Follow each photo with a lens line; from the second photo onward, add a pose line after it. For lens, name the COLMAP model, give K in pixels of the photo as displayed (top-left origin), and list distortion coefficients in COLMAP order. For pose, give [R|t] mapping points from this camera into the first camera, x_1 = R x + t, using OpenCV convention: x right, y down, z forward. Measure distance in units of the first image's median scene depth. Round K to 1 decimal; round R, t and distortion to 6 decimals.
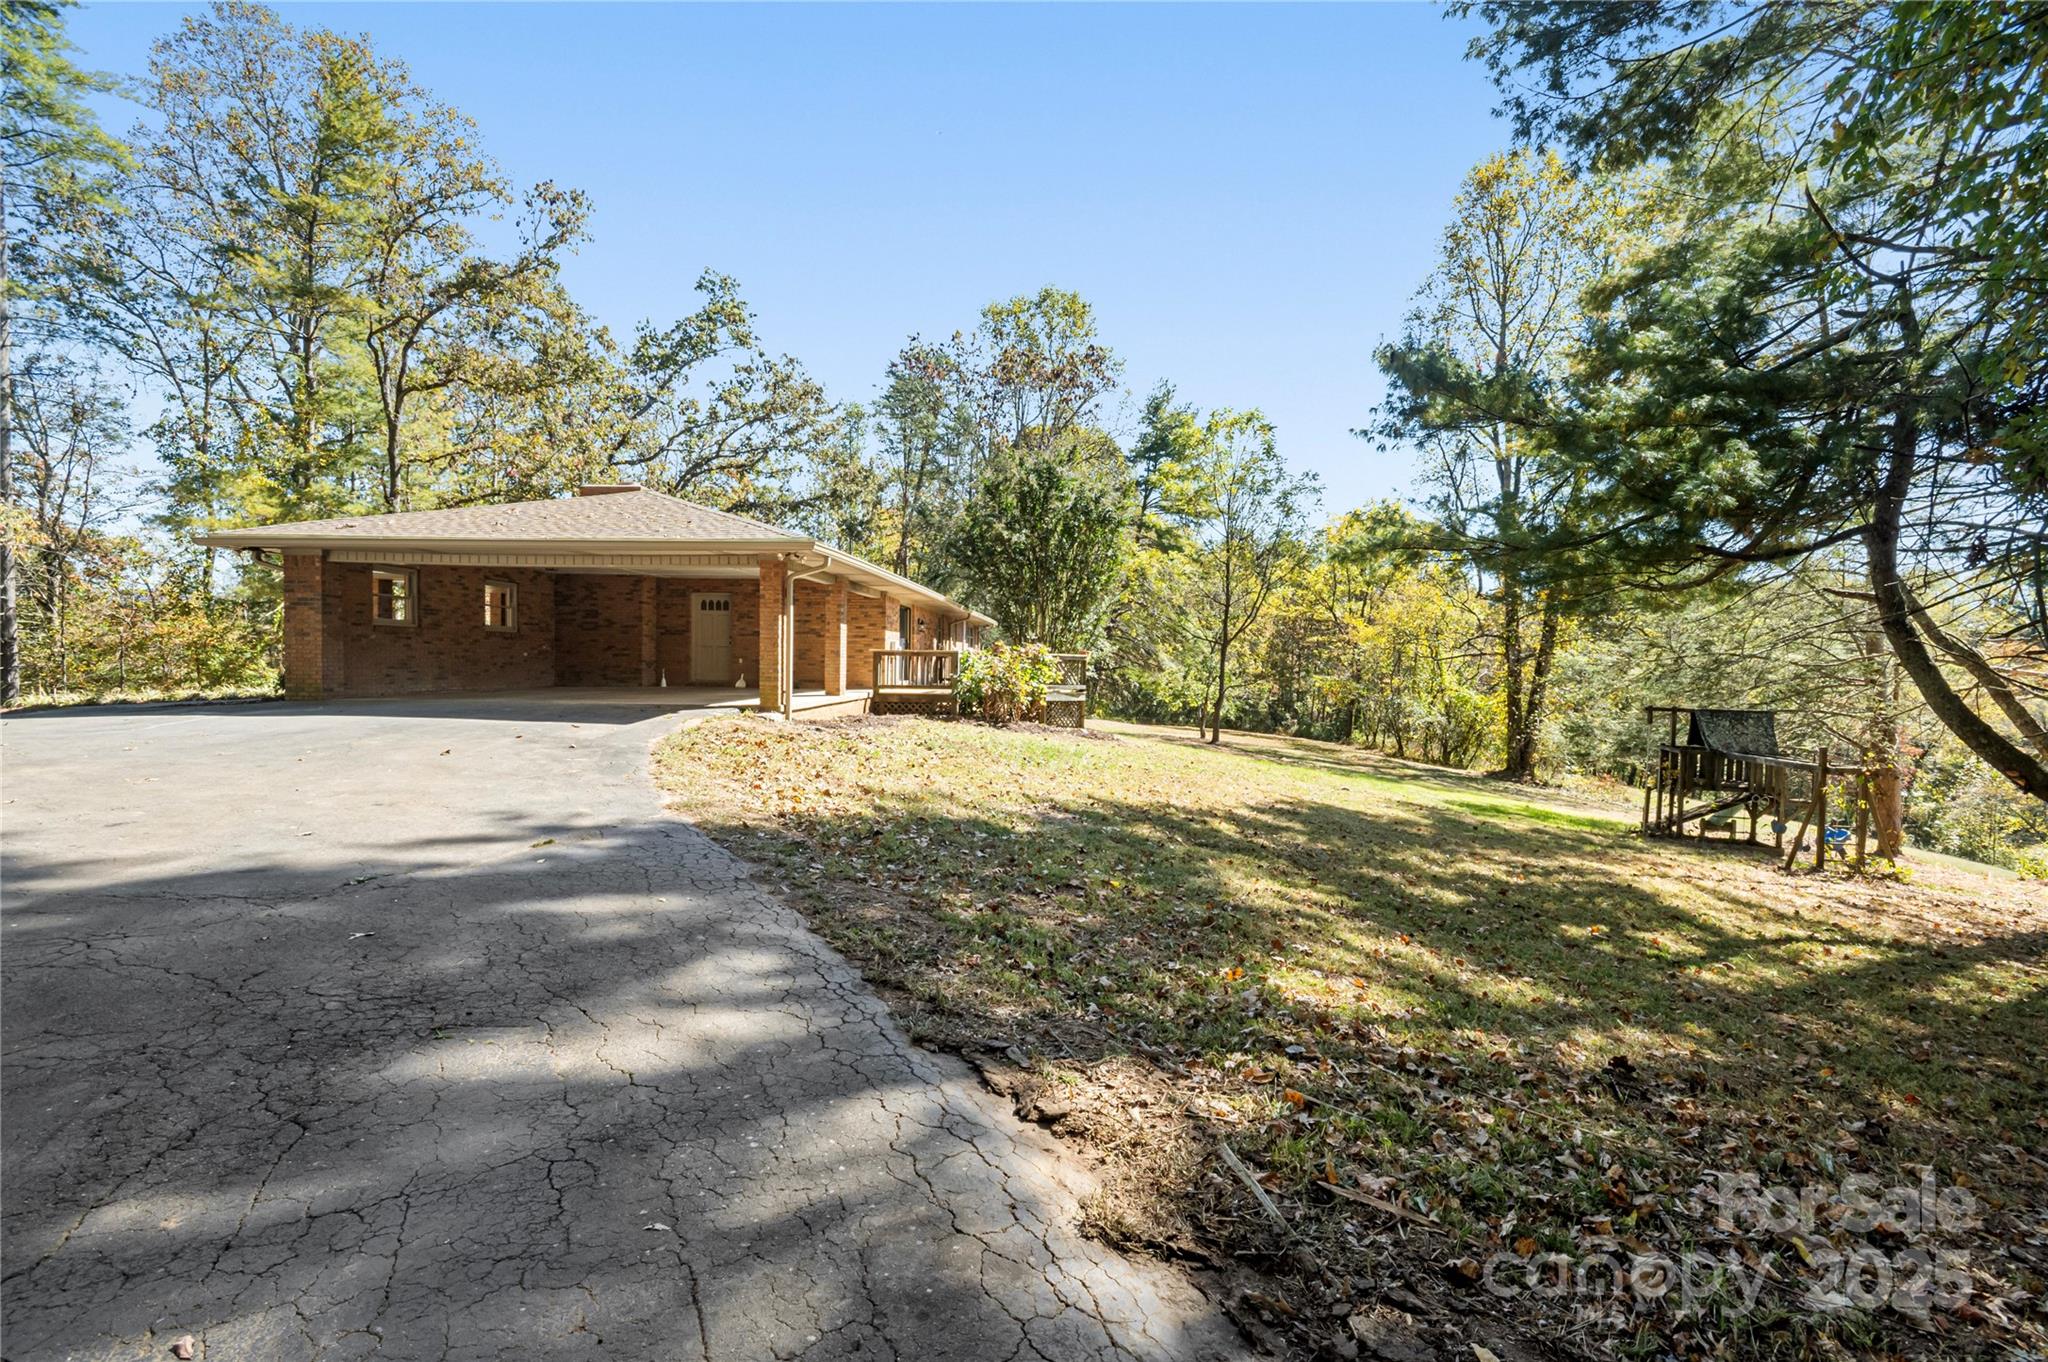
lens RADIAL K [[936.0, 0, 1030.8], [0, 936.0, 660.3], [0, 0, 1]] dist [-0.002181, -0.001293]
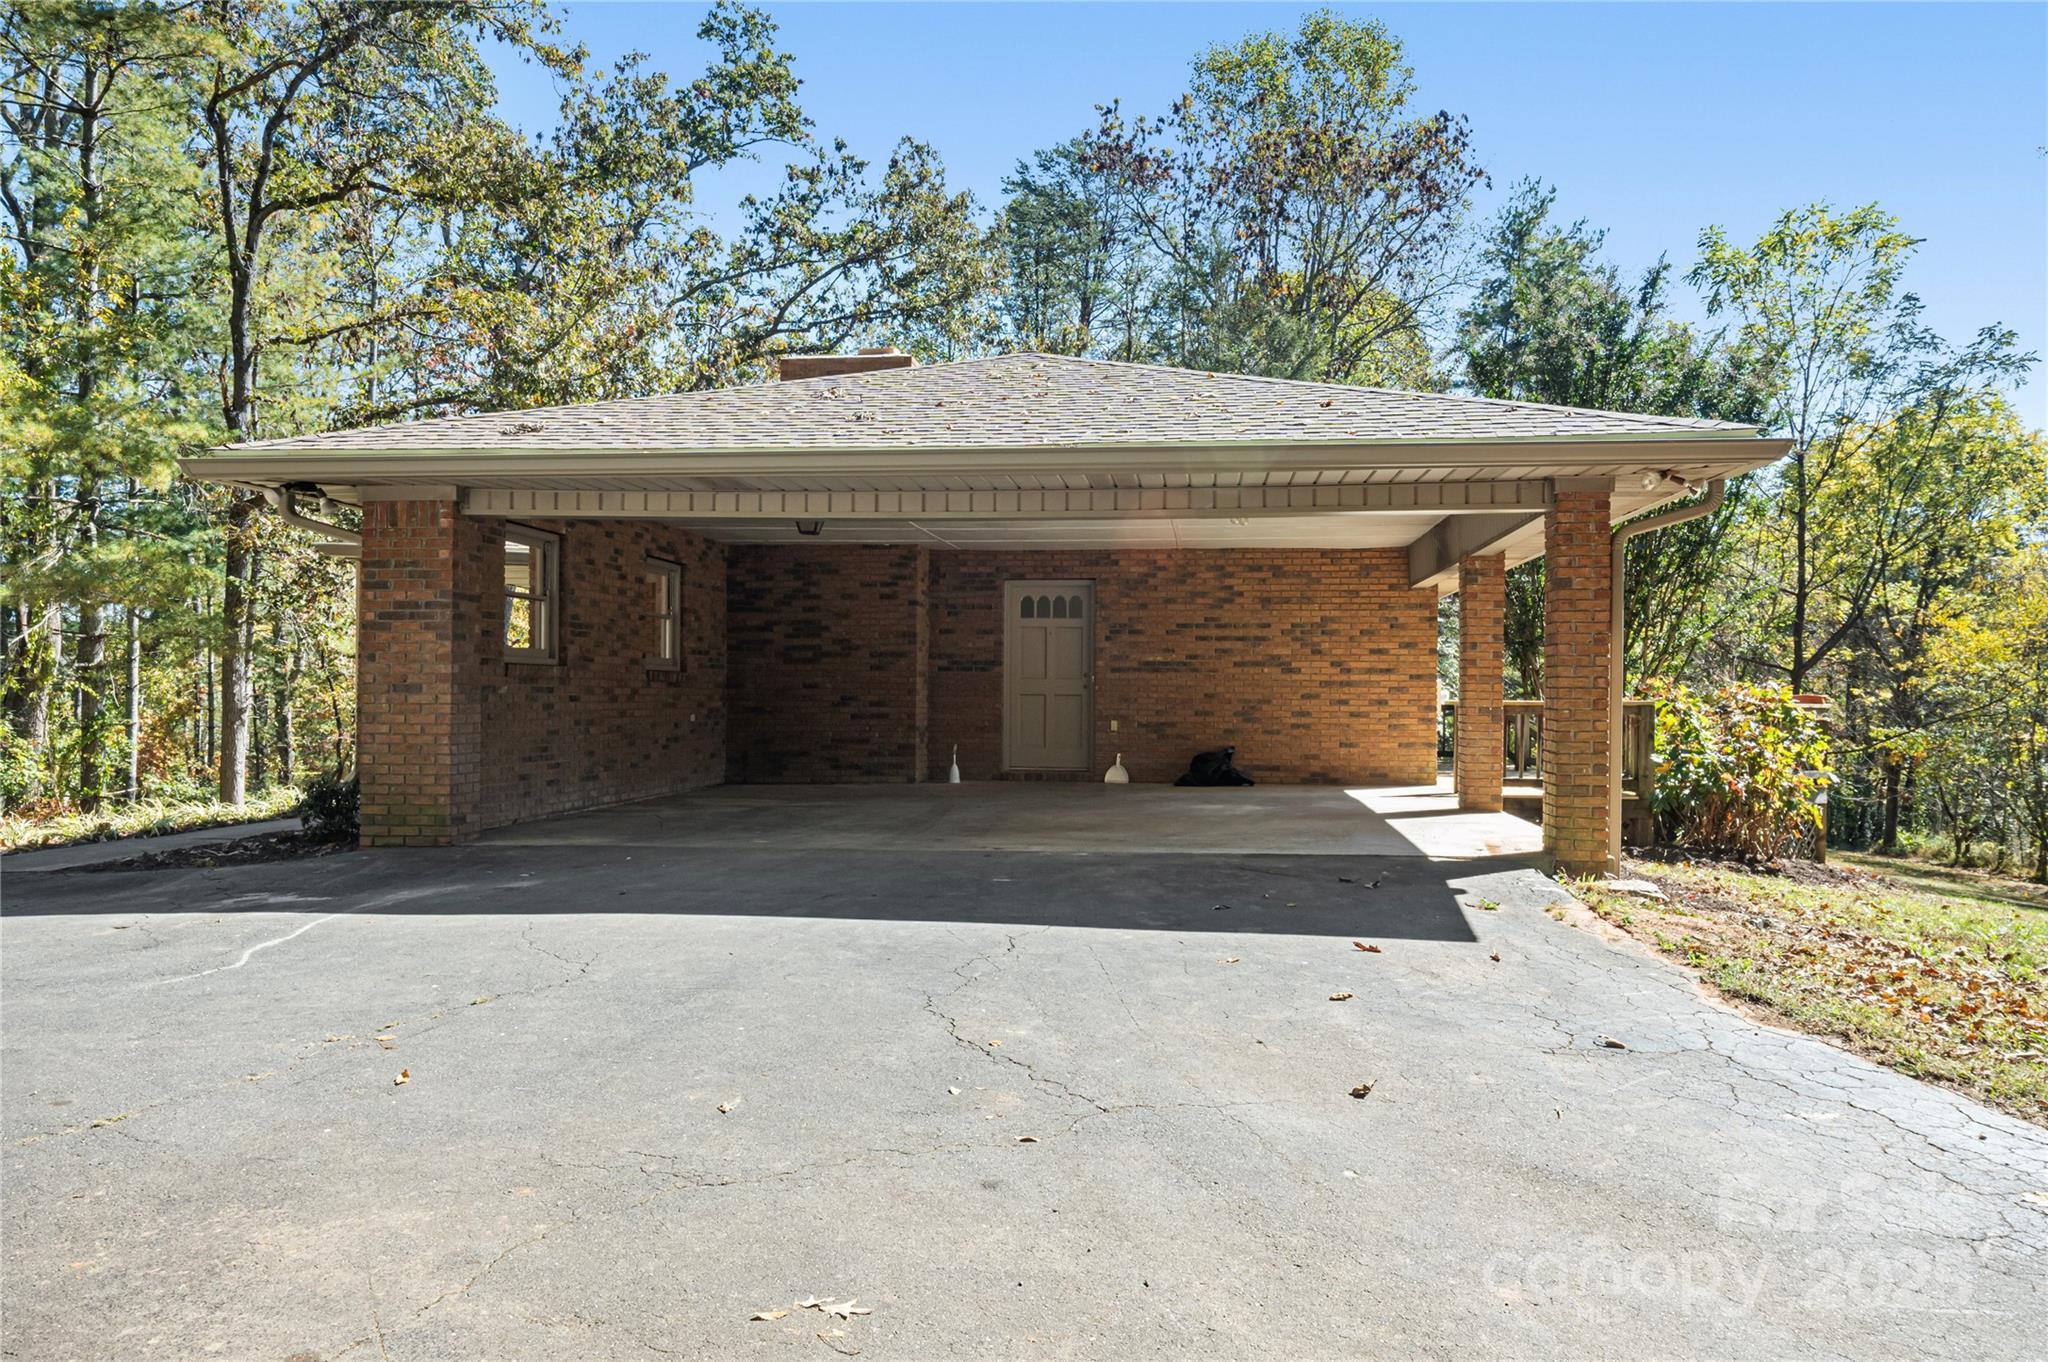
lens RADIAL K [[1608.0, 0, 1023.1], [0, 1608.0, 627.4], [0, 0, 1]] dist [0.016741, 0.009669]
pose [[0.998559, -0.013326, -0.051976, -0.197106], [0.011065, 0.998990, -0.043561, -0.008713], [0.052504, 0.042923, 0.997698, 0.123633]]
